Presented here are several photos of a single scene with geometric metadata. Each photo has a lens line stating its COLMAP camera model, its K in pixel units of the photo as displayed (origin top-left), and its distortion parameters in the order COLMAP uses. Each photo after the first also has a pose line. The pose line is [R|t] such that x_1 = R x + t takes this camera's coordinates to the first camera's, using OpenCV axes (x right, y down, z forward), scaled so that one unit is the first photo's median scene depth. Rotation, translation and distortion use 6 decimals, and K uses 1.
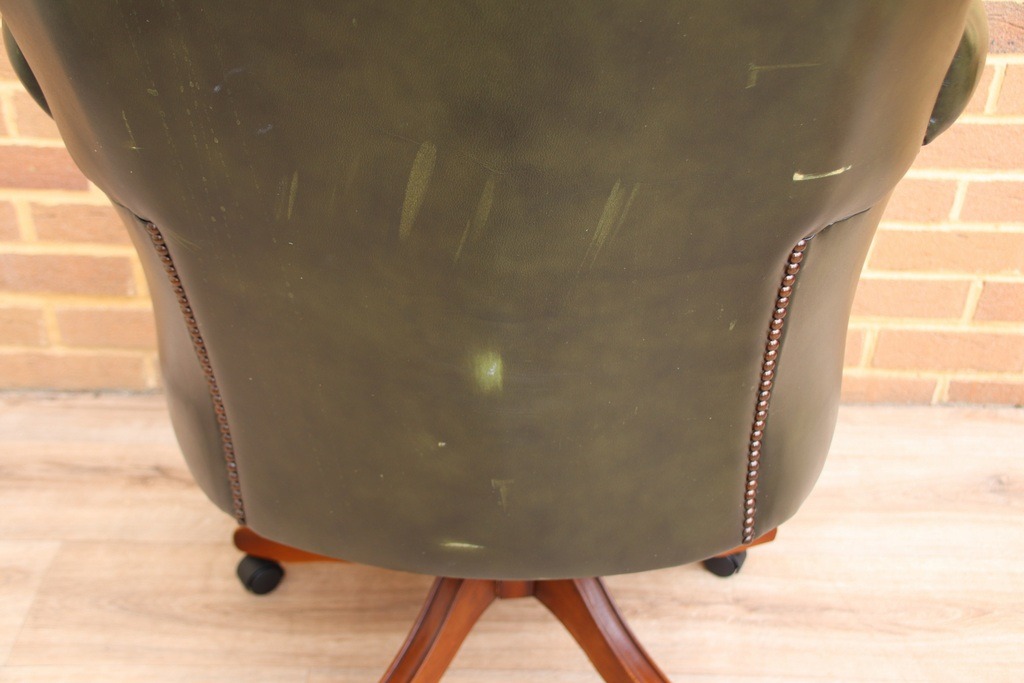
lens RADIAL K [[1300.5, 0, 518.0], [0, 1300.5, 359.7], [0, 0, 1]] dist [0.160142, 0.000000]
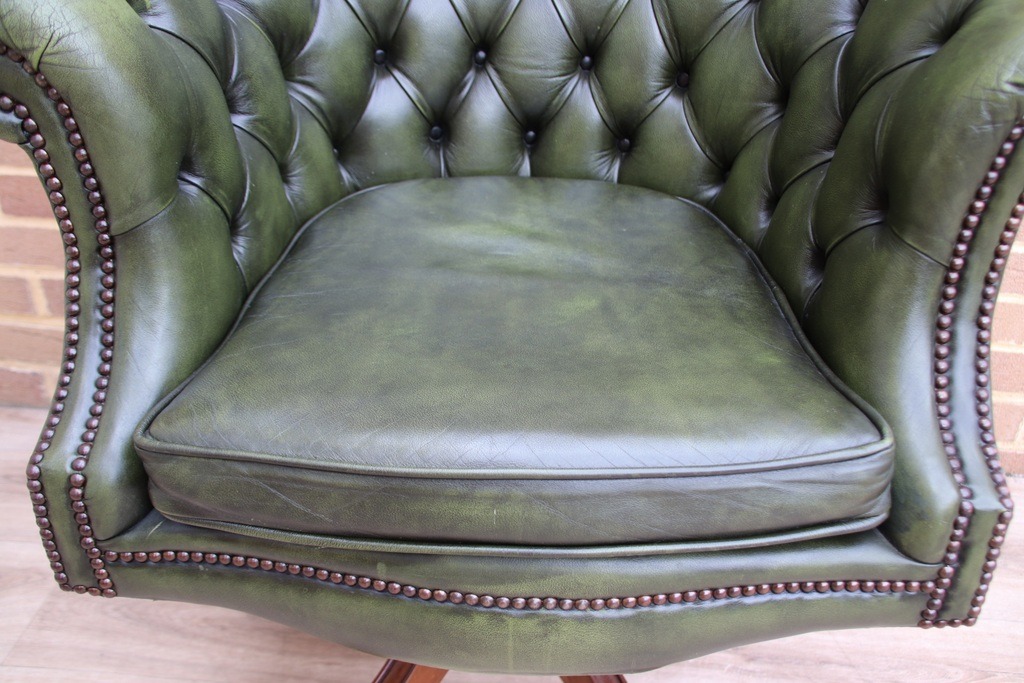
lens RADIAL K [[998.3, 0, 523.4], [0, 998.3, 358.1], [0, 0, 1]] dist [-0.001121, 0.000000]
pose [[0.997594, 0.048815, -0.049227, 0.031278], [-0.053126, 0.994482, -0.090465, 0.039362], [0.044539, 0.092863, 0.994682, 0.210316]]
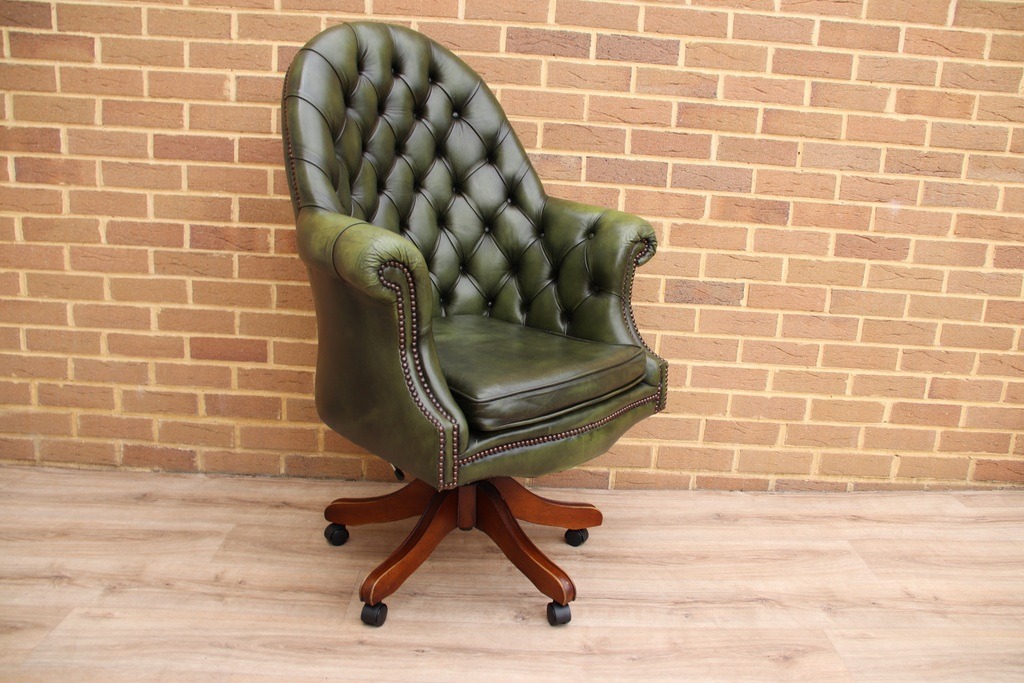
lens RADIAL K [[877.4, 0, 523.0], [0, 877.4, 347.7], [0, 0, 1]] dist [-0.127738, 0.099590]
pose [[0.999226, 0.021607, 0.032869, 0.028089], [-0.008375, 0.933324, -0.358937, 0.331357], [-0.038433, 0.358383, 0.932783, -0.276801]]
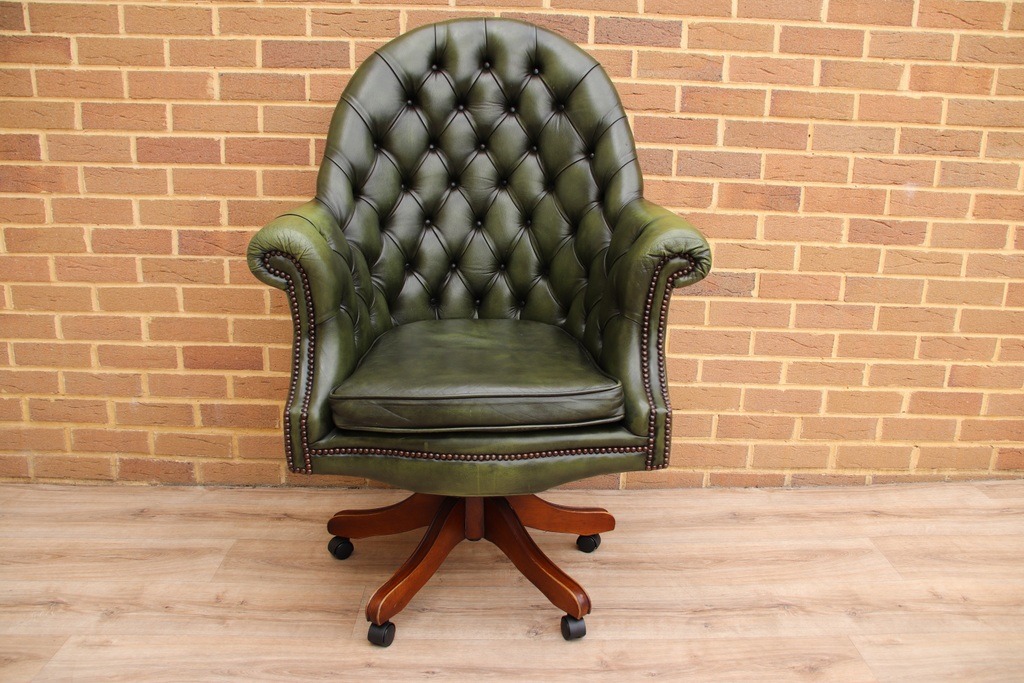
lens RADIAL K [[877.4, 0, 517.7], [0, 877.4, 356.3], [0, 0, 1]] dist [-0.127738, 0.099590]
pose [[0.999651, -0.008969, 0.024831, 0.026003], [0.016753, 0.942424, -0.334000, 0.294870], [-0.020406, 0.334299, 0.942246, -0.239615]]
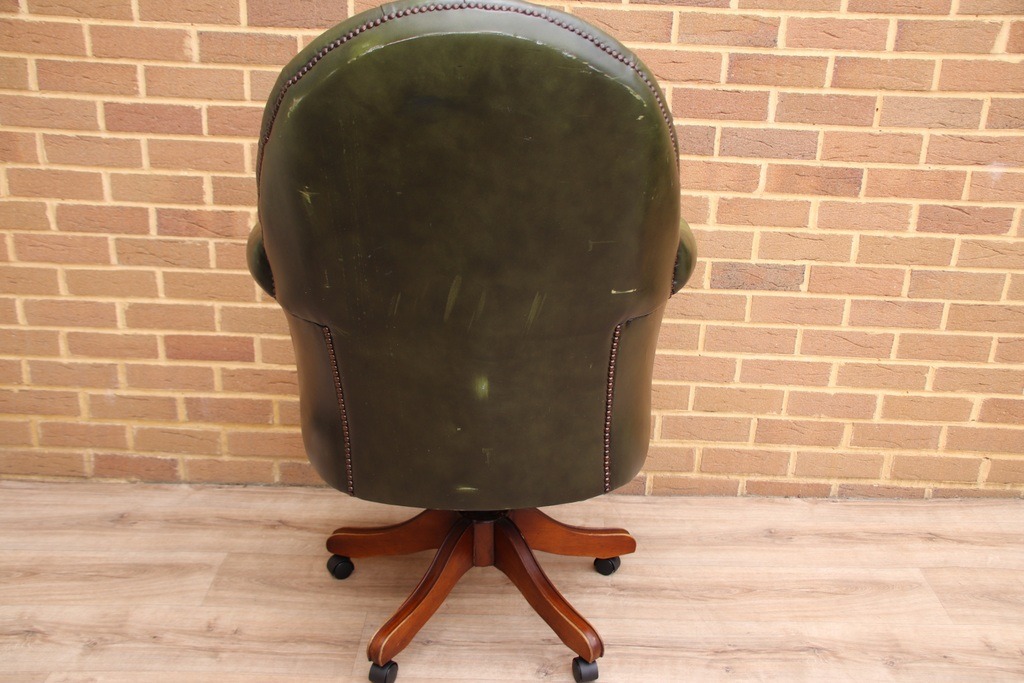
lens RADIAL K [[1043.0, 0, 517.1], [0, 1043.0, 362.3], [0, 0, 1]] dist [0.009670, 0.000000]
pose [[0.999965, 0.007247, -0.004095, 0.039245], [-0.007997, 0.972830, -0.231383, 0.199121], [0.002307, 0.231408, 0.972854, -0.378470]]
